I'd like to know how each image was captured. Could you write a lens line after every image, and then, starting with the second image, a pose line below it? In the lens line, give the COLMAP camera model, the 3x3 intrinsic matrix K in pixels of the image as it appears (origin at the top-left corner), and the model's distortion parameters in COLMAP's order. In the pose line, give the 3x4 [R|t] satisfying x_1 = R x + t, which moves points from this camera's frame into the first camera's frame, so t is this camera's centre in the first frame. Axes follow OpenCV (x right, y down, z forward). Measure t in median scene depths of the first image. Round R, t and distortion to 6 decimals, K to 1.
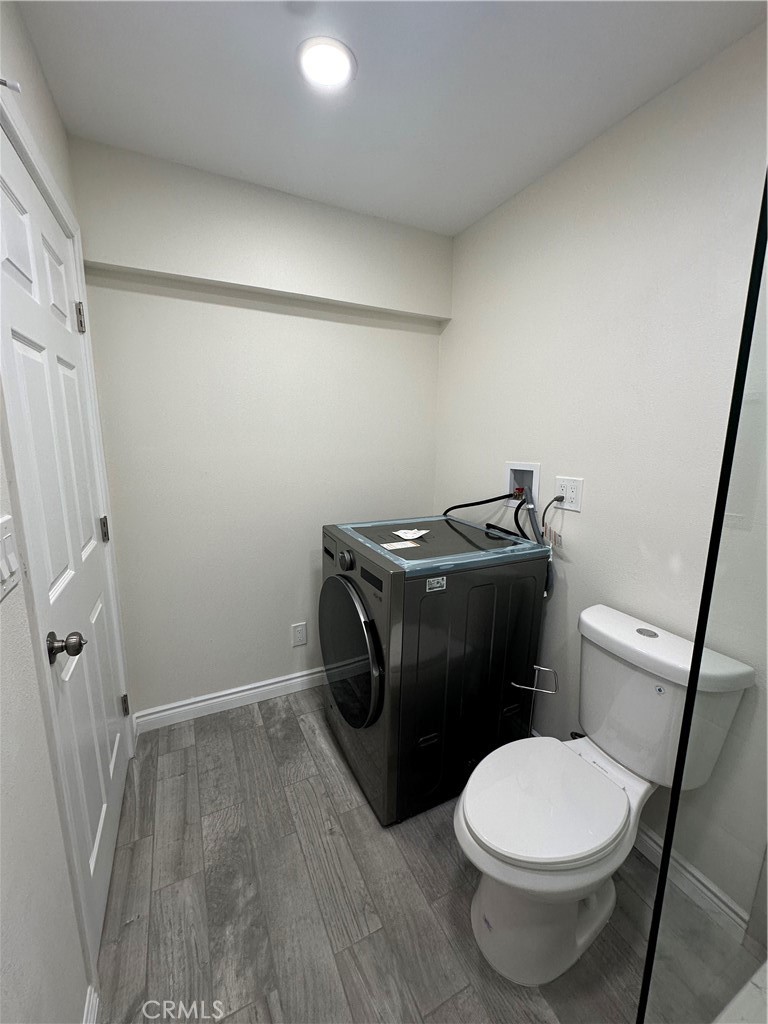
lens RADIAL K [[409.5, 0, 383.2], [0, 409.5, 512.8], [0, 0, 1]] dist [-0.009155, 0.002833]
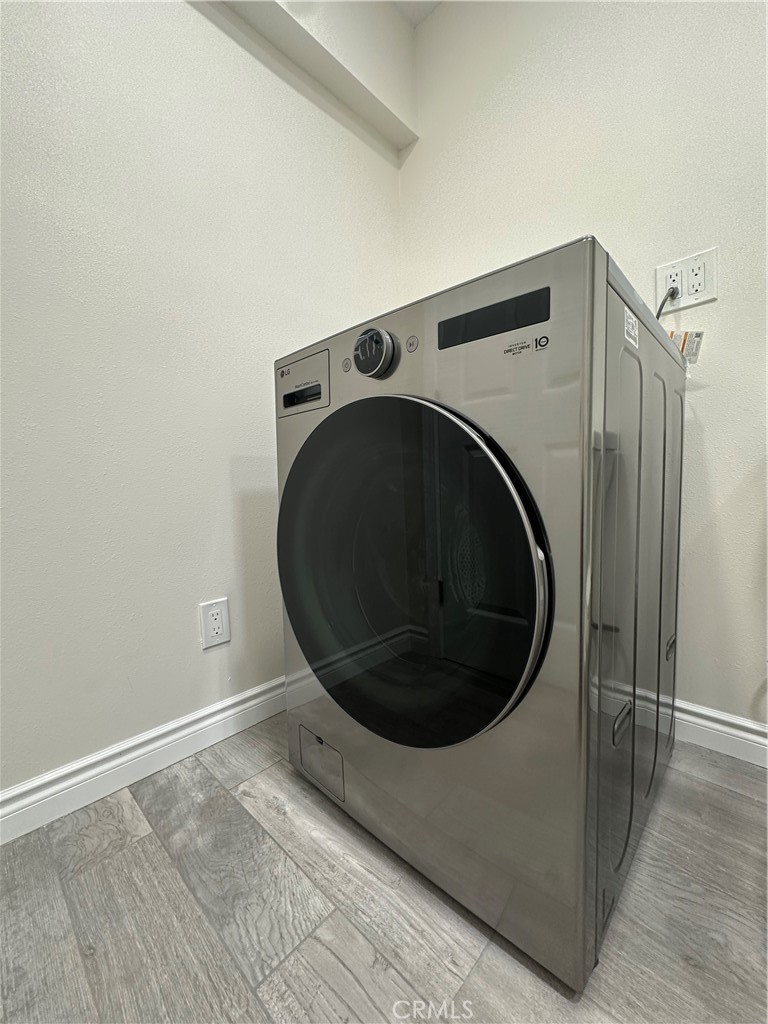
lens RADIAL K [[409.5, 0, 383.1], [0, 409.5, 514.3], [0, 0, 1]] dist [-0.009155, 0.002833]
pose [[0.937766, -0.064945, 0.341141, -0.190332], [0.107432, 0.988421, -0.107151, 0.263592], [-0.330232, 0.137132, 0.933885, 0.479539]]
